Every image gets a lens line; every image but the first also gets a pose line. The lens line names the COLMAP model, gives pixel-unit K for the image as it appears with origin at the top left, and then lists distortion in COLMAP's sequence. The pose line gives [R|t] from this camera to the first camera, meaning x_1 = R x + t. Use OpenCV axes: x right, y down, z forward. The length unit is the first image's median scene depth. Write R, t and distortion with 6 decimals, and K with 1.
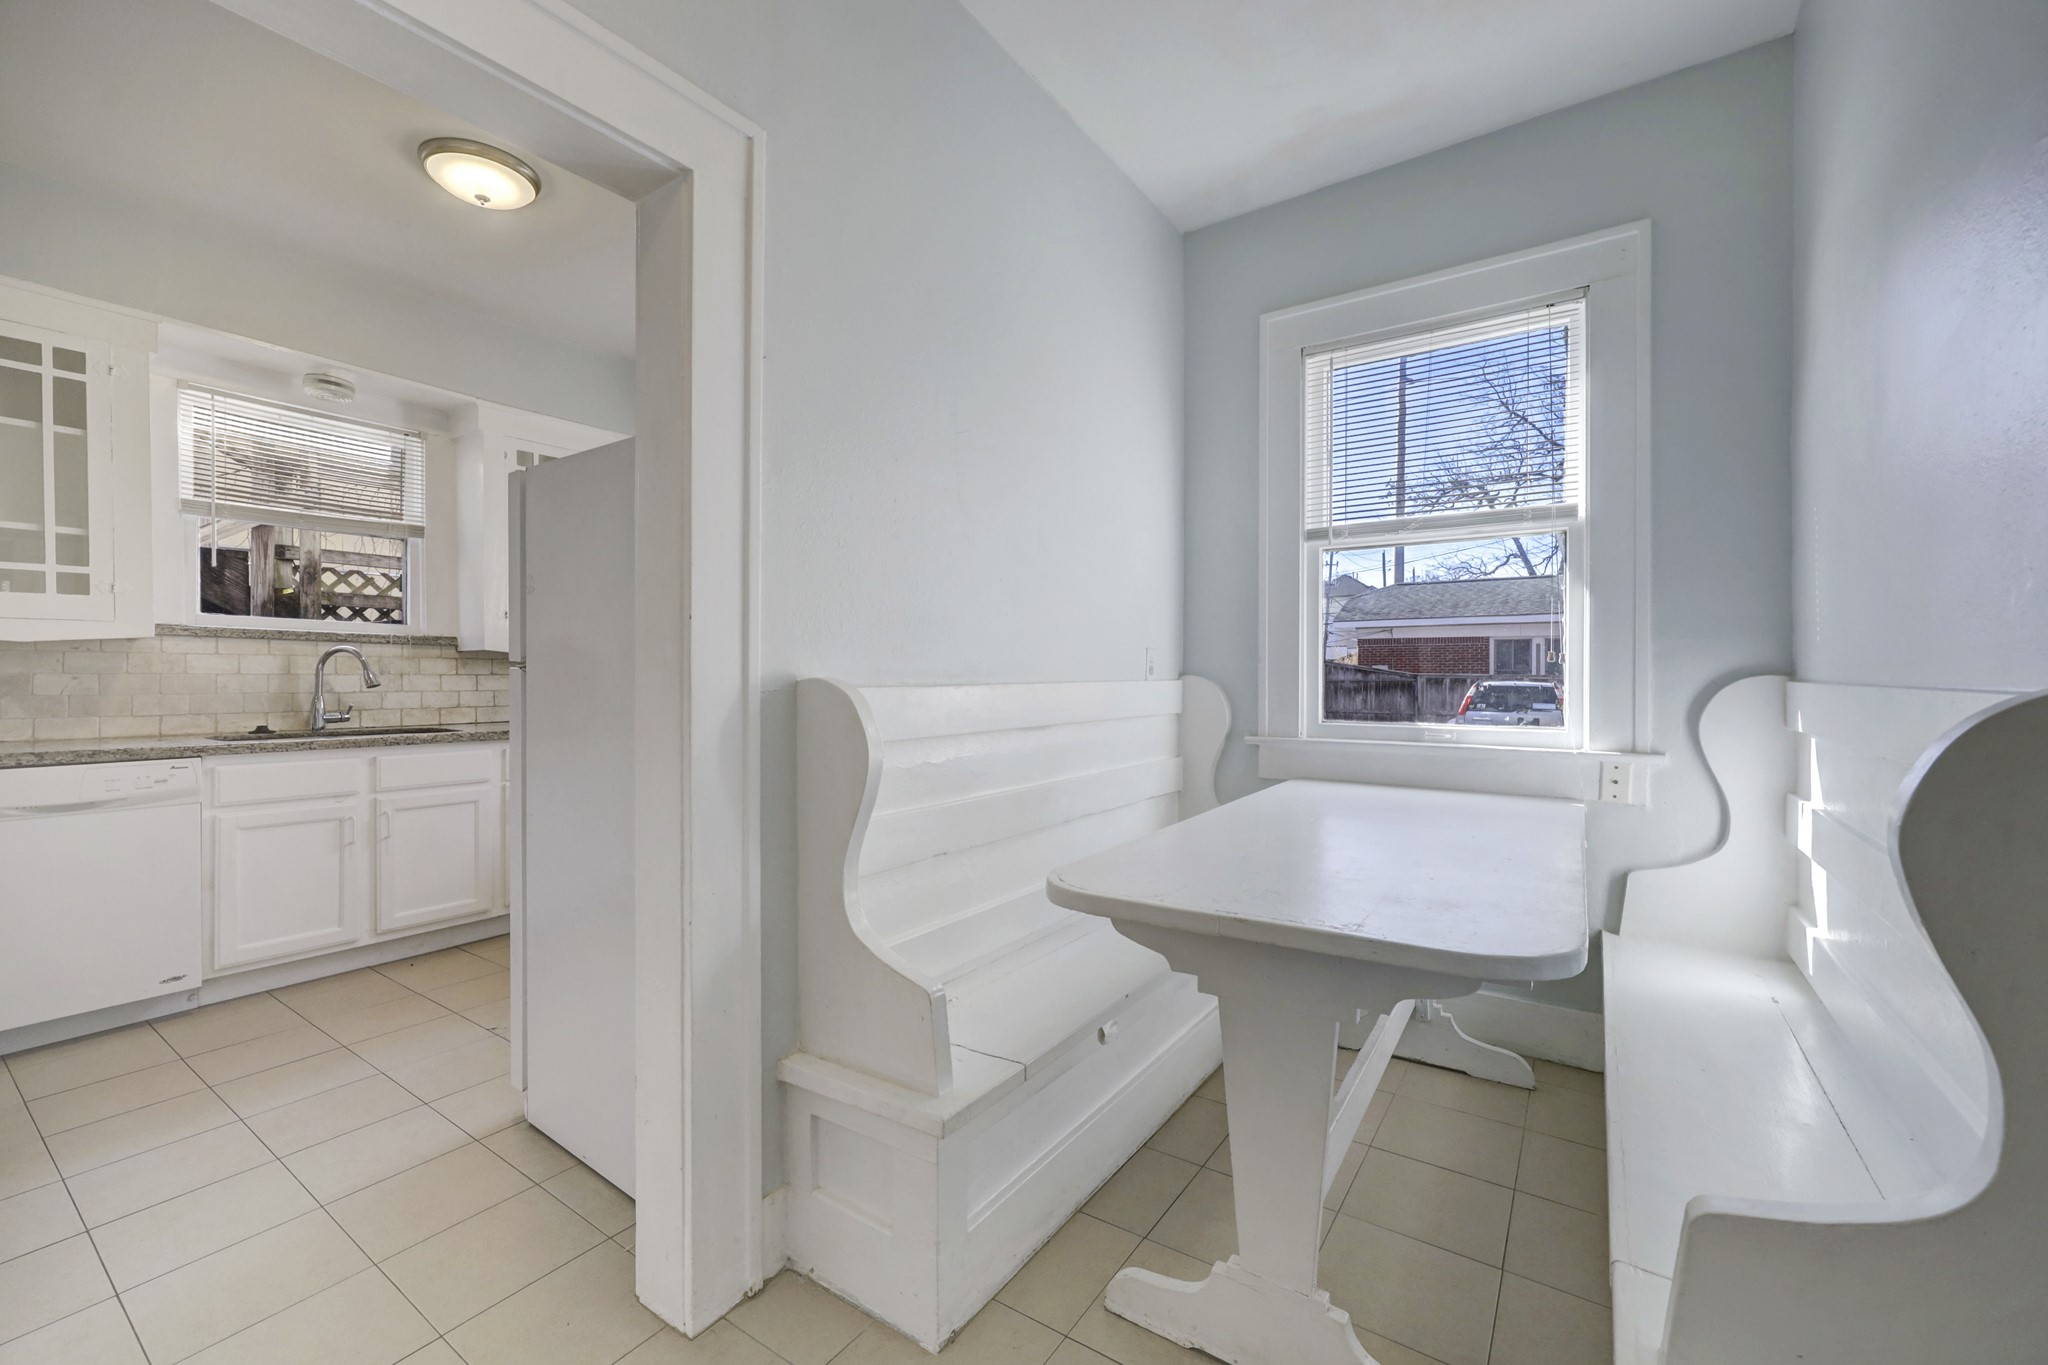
lens RADIAL K [[834.7, 0, 1022.2], [0, 834.7, 679.5], [0, 0, 1]] dist [0.000277, -0.000143]
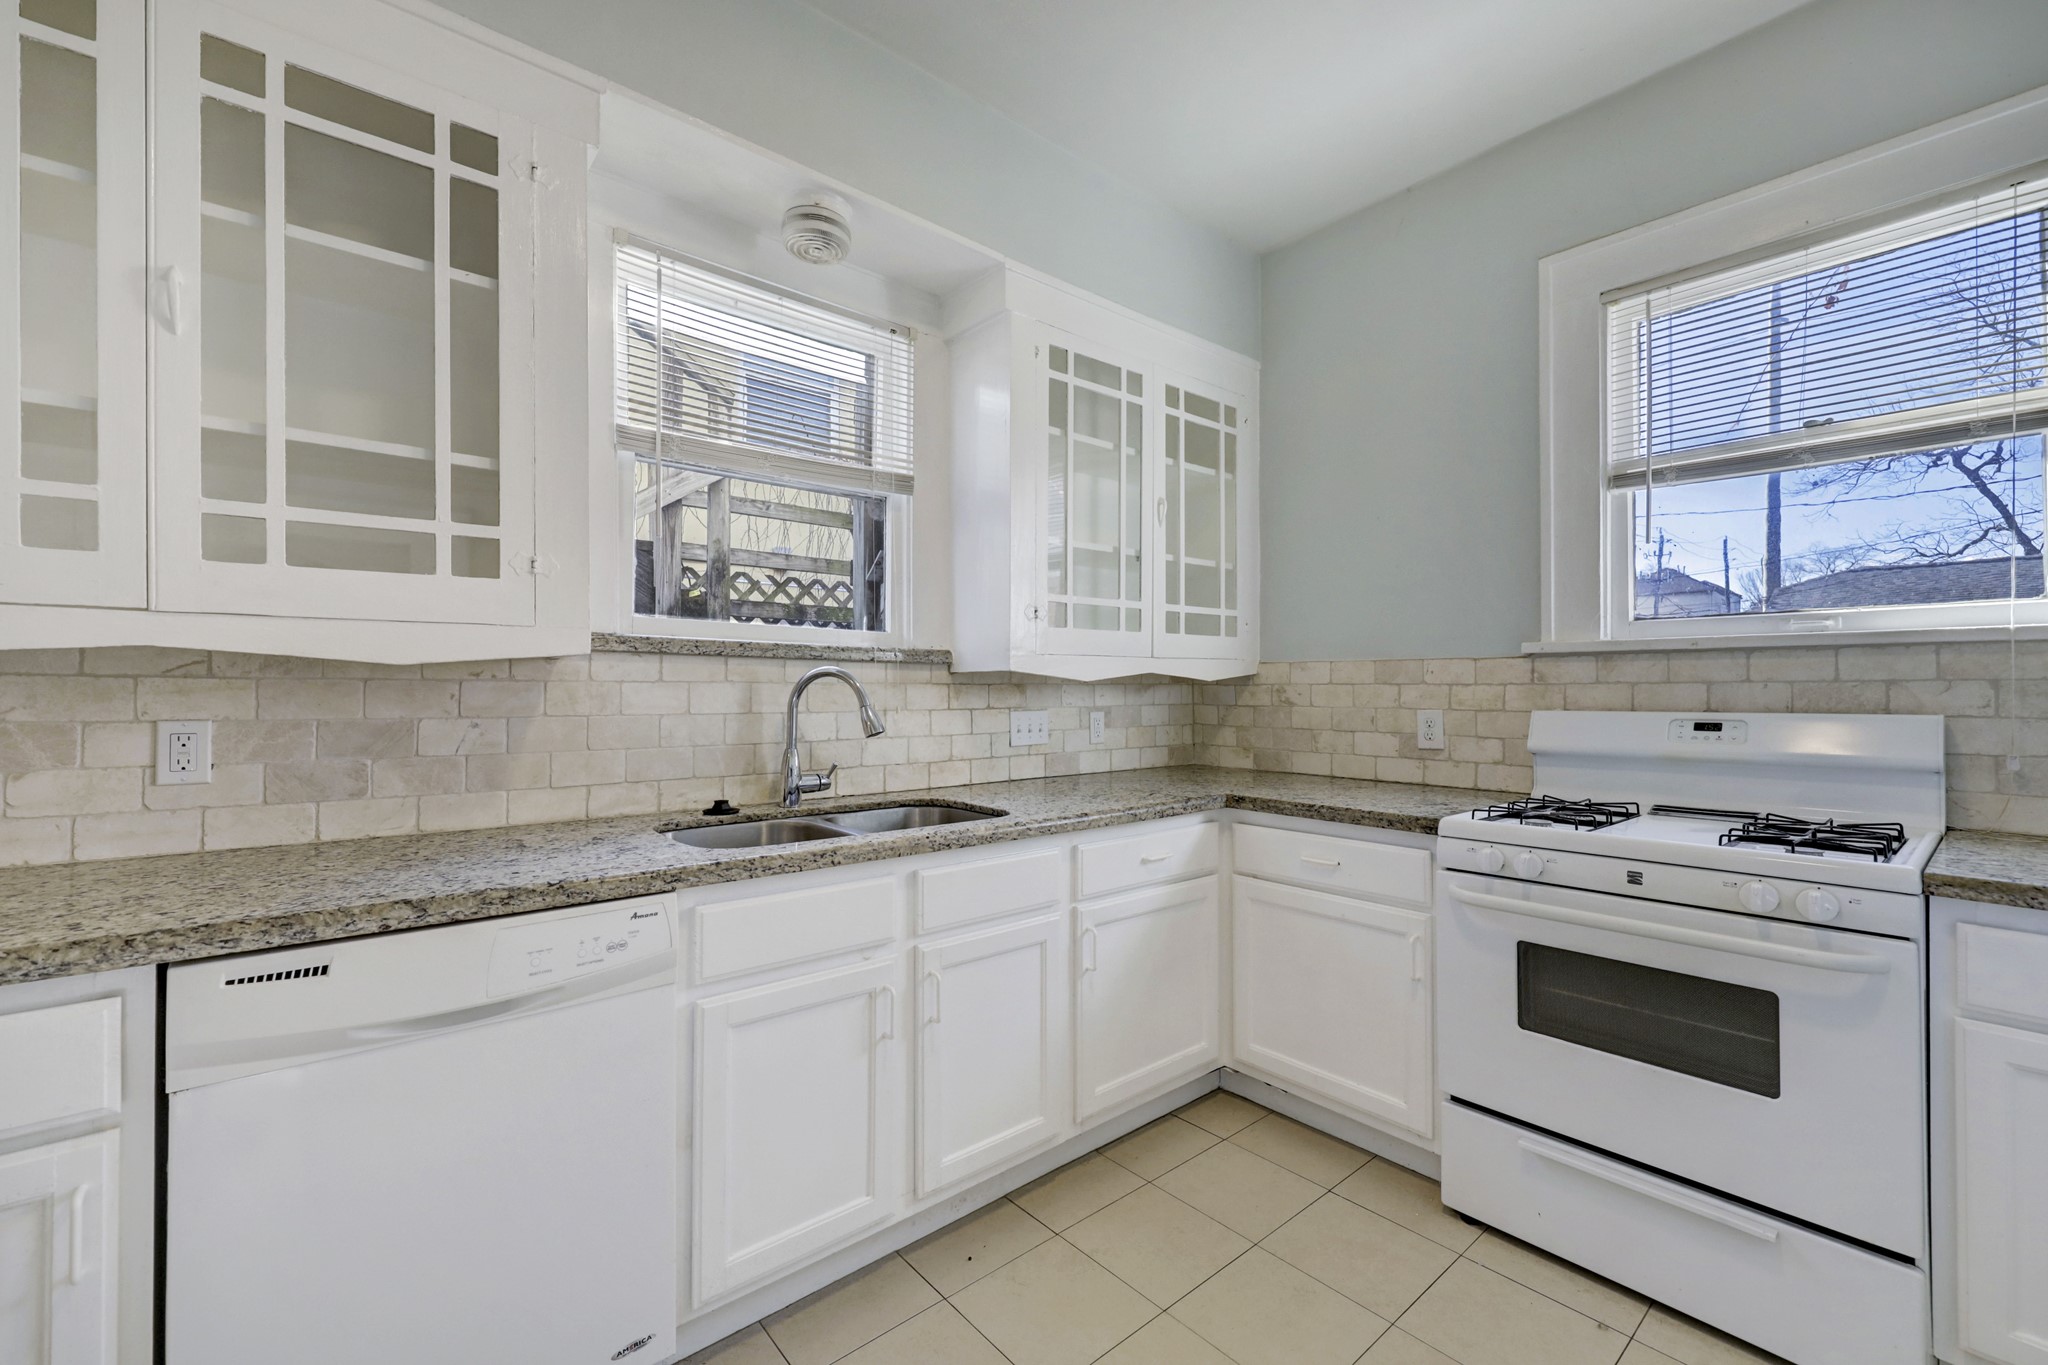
lens RADIAL K [[850.7, 0, 1033.6], [0, 850.7, 682.1], [0, 0, 1]] dist [0.001141, 0.000291]
pose [[0.967290, -0.002313, -0.253661, -0.560513], [-0.000995, 0.999916, -0.012910, -0.023036], [0.253670, 0.012740, 0.967207, 0.483644]]
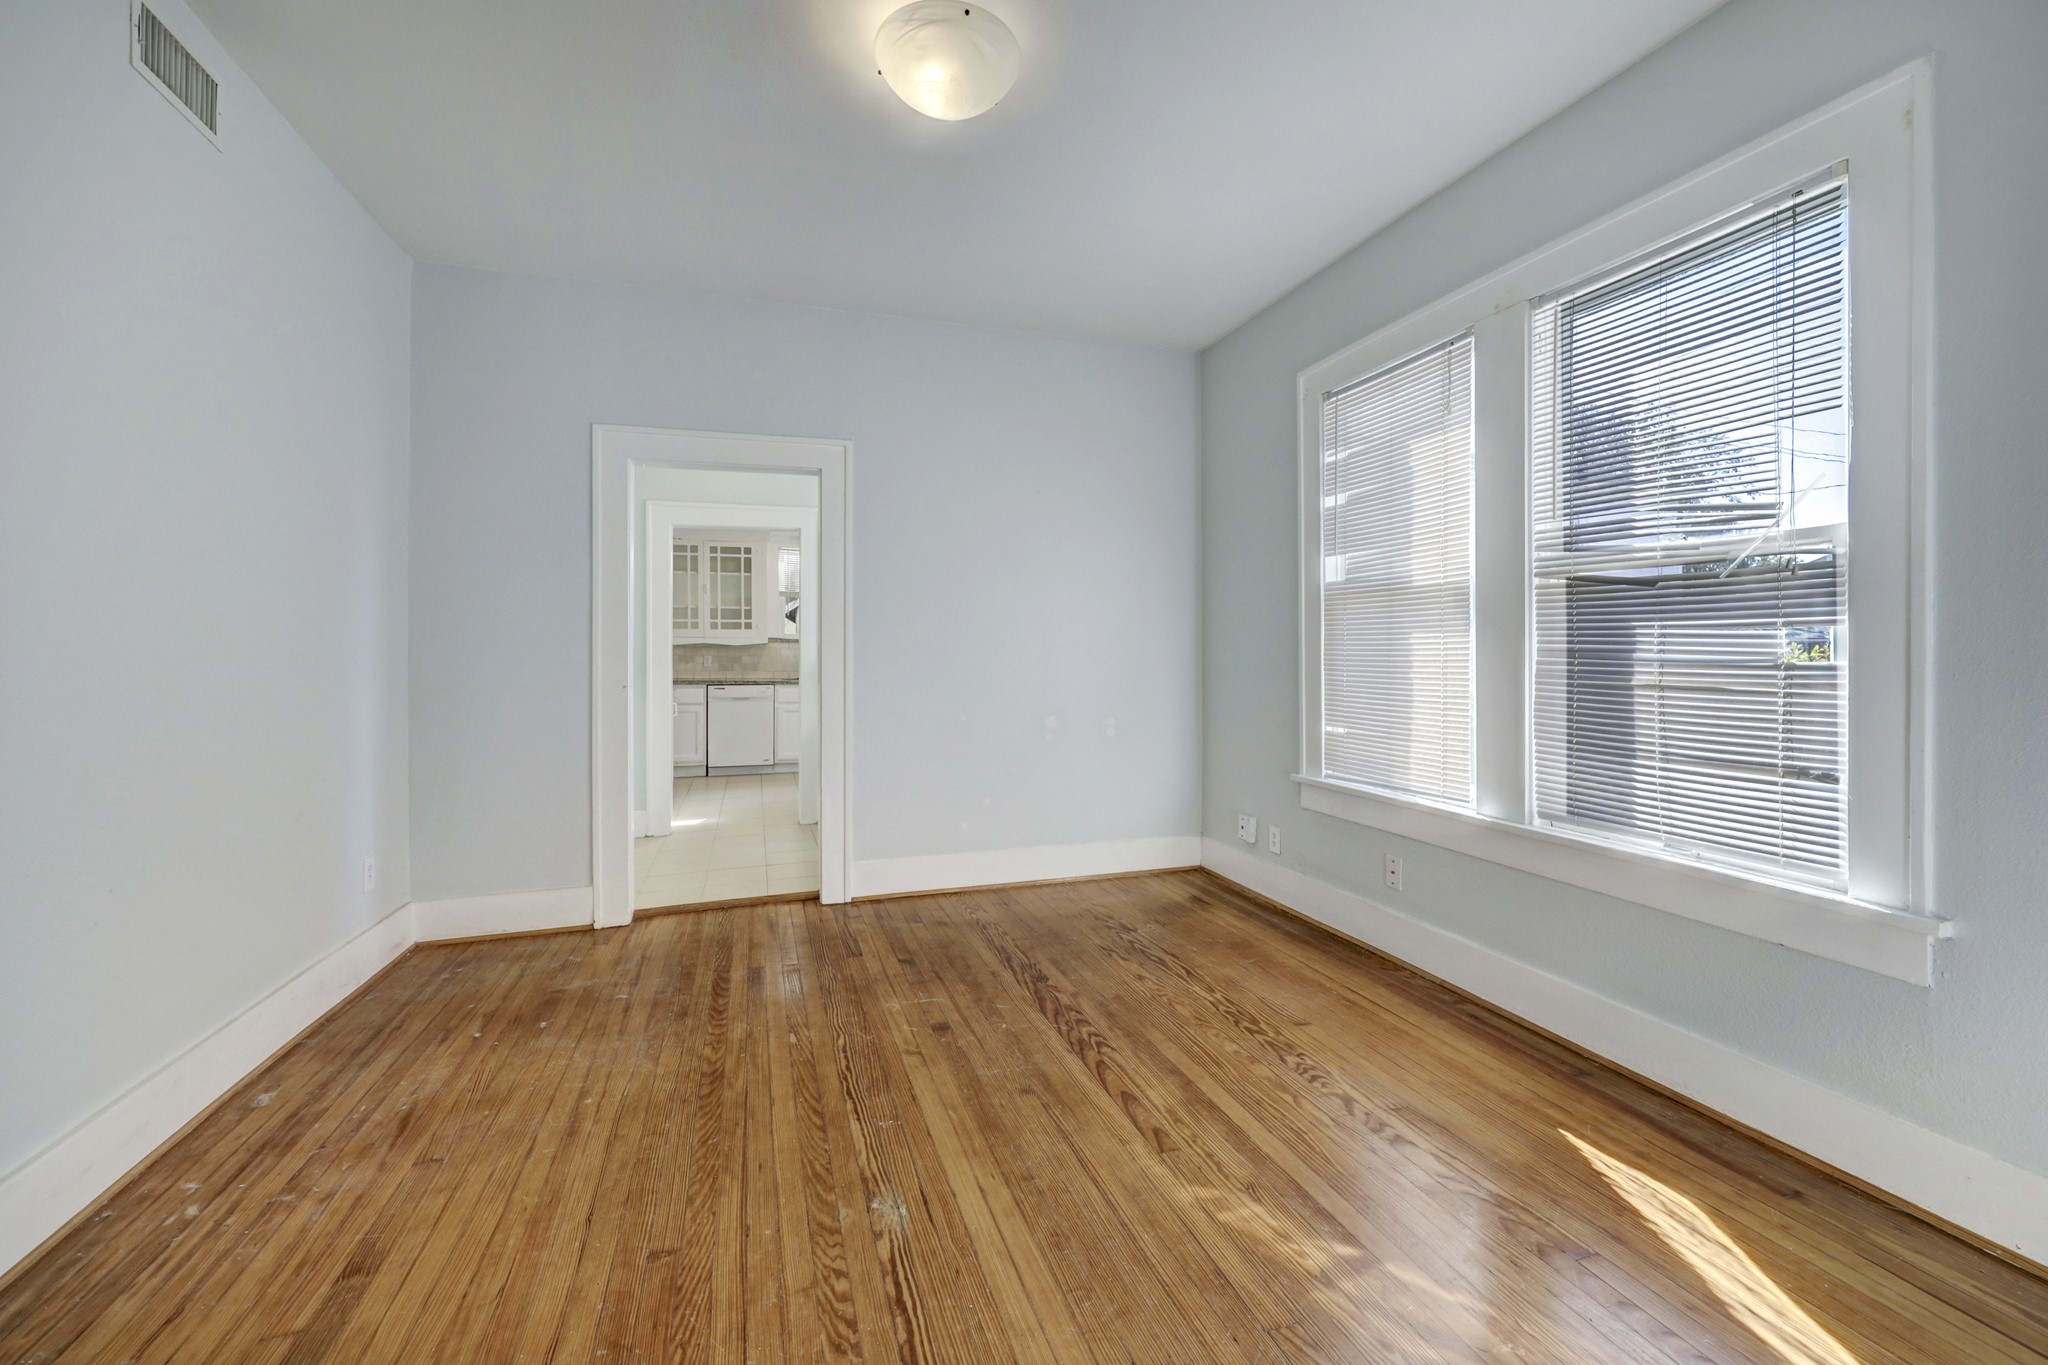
lens RADIAL K [[799.9, 0, 1000.1], [0, 799.9, 667.0], [0, 0, 1]] dist [-0.001329, -0.000064]
pose [[0.787390, 0.010592, -0.616364, 1.159104], [-0.008295, 0.999944, 0.006588, 0.005659], [0.616399, -0.000075, 0.787434, -0.603466]]
